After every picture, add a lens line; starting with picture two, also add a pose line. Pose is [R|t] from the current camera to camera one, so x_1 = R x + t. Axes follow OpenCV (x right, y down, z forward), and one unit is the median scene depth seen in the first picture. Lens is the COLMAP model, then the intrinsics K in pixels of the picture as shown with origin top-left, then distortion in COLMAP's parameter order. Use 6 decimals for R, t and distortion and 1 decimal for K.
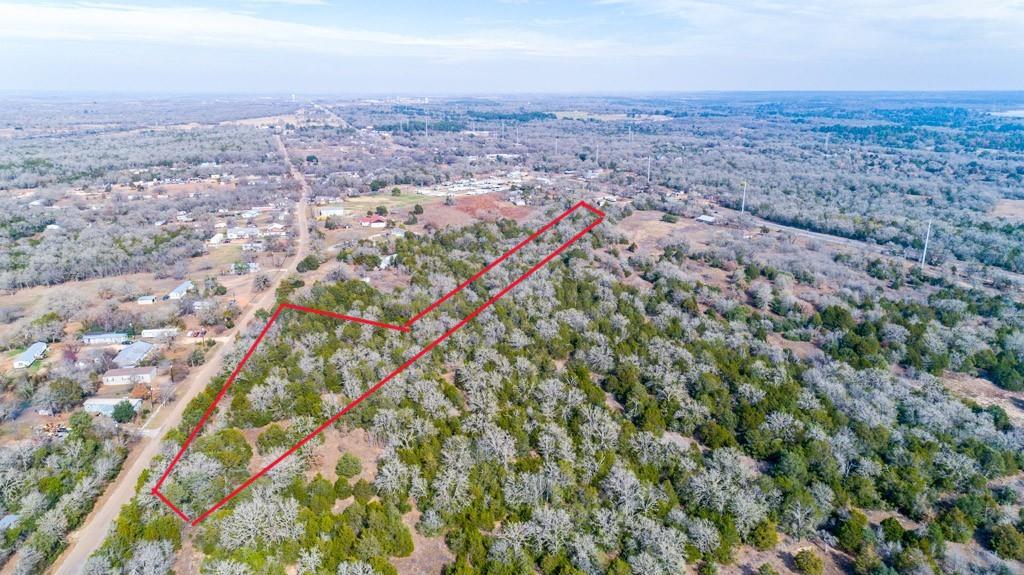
lens RADIAL K [[692.7, 0, 512.0], [0, 692.7, 287.5], [0, 0, 1]] dist [0.023586, 0.002488]
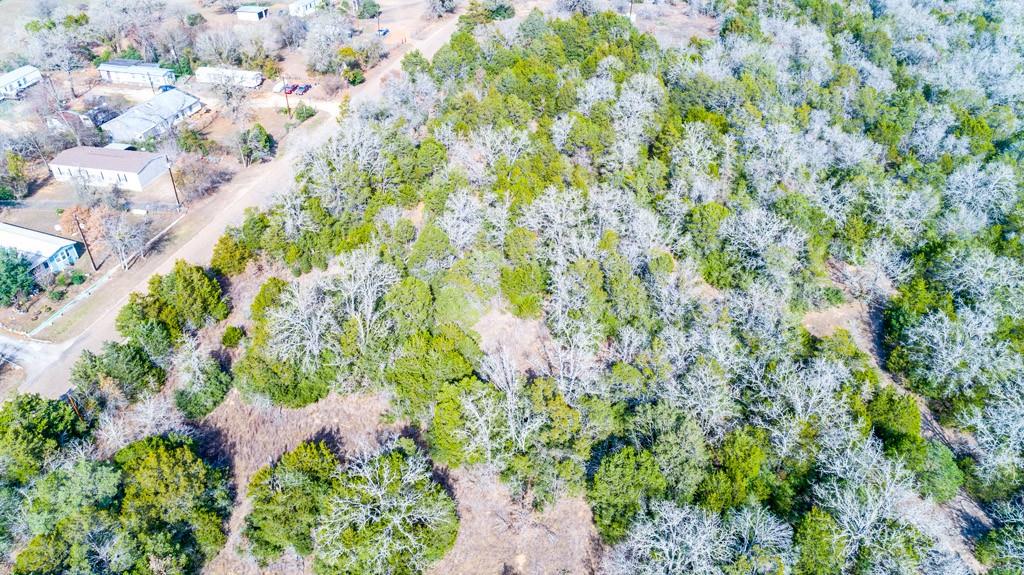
lens RADIAL K [[680.8, 0, 512.0], [0, 680.8, 287.5], [0, 0, 1]] dist [0.029221, 0.002701]
pose [[0.939310, 0.208808, -0.272204, -0.131291], [-0.108635, 0.933646, 0.341327, 0.014017], [0.325414, -0.291041, 0.899667, 0.535576]]
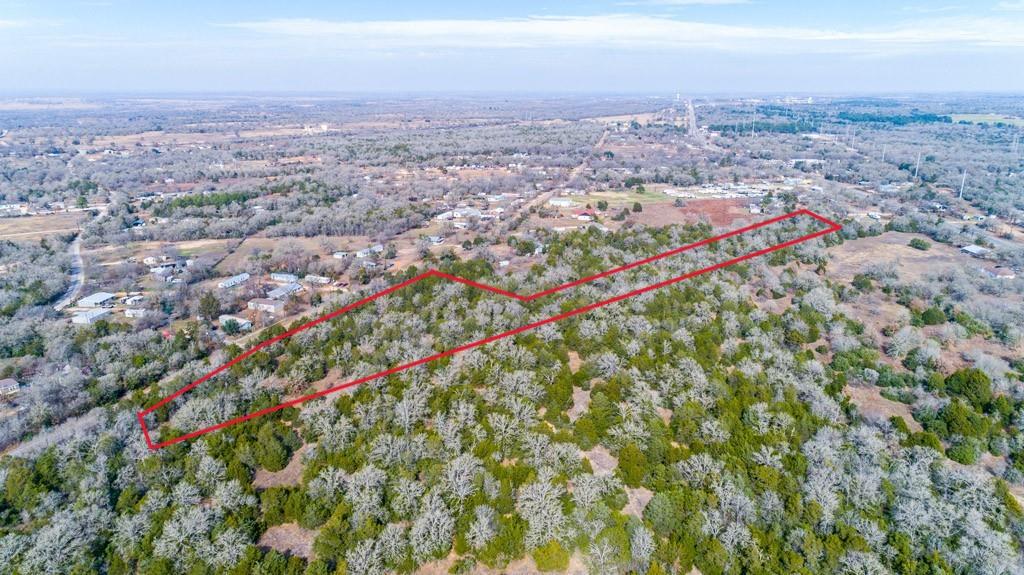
lens RADIAL K [[692.7, 0, 512.0], [0, 692.7, 287.5], [0, 0, 1]] dist [0.023586, 0.002488]
pose [[0.855249, 0.145032, -0.497508, 0.405378], [-0.144672, 0.988690, 0.039520, -0.019959], [0.497613, 0.038176, 0.866559, 0.076030]]
